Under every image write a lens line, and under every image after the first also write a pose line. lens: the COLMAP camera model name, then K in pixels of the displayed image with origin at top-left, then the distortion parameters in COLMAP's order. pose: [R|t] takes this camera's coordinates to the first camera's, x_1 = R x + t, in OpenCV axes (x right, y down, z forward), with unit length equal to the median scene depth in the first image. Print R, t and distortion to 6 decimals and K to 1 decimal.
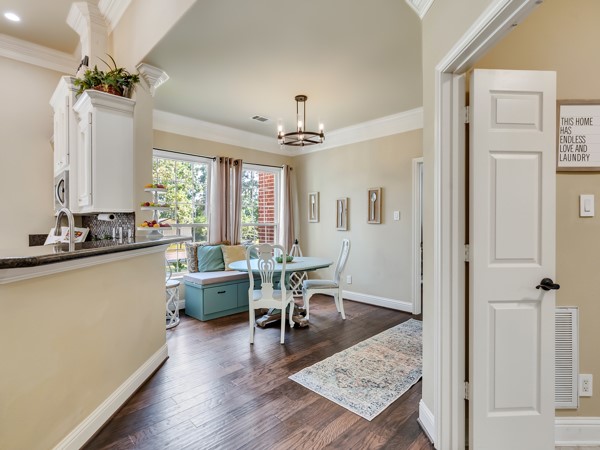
lens RADIAL K [[307.8, 0, 296.4], [0, 307.8, 224.0], [0, 0, 1]] dist [-0.003096, 0.003638]
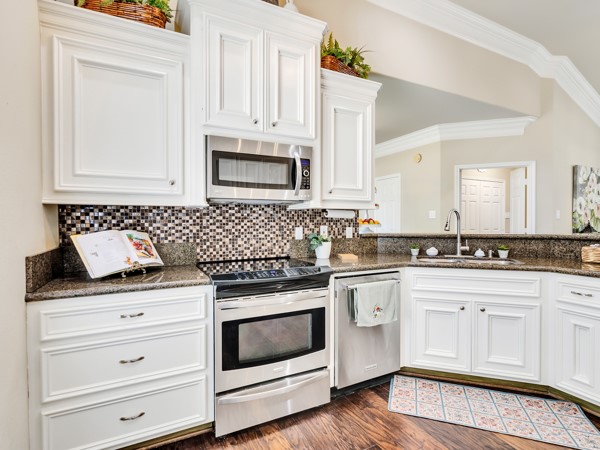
lens RADIAL K [[307.8, 0, 296.4], [0, 307.8, 224.0], [0, 0, 1]] dist [-0.003096, 0.003638]
pose [[0.312354, -0.010600, 0.949907, -1.384933], [0.008311, 0.999930, 0.008426, -0.001836], [-0.949929, 0.005263, 0.312421, 0.778791]]
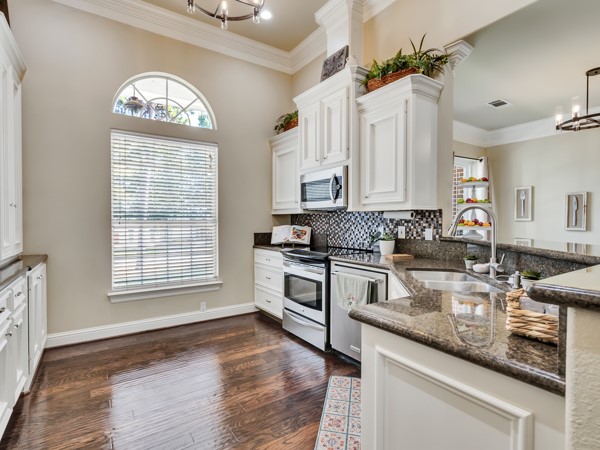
lens RADIAL K [[307.8, 0, 296.4], [0, 307.8, 224.0], [0, 0, 1]] dist [-0.003096, 0.003638]
pose [[0.983117, 0.003282, -0.182951, -0.690088], [-0.002792, 0.999992, 0.002939, 0.002621], [0.182959, -0.002378, 0.983118, 0.035713]]
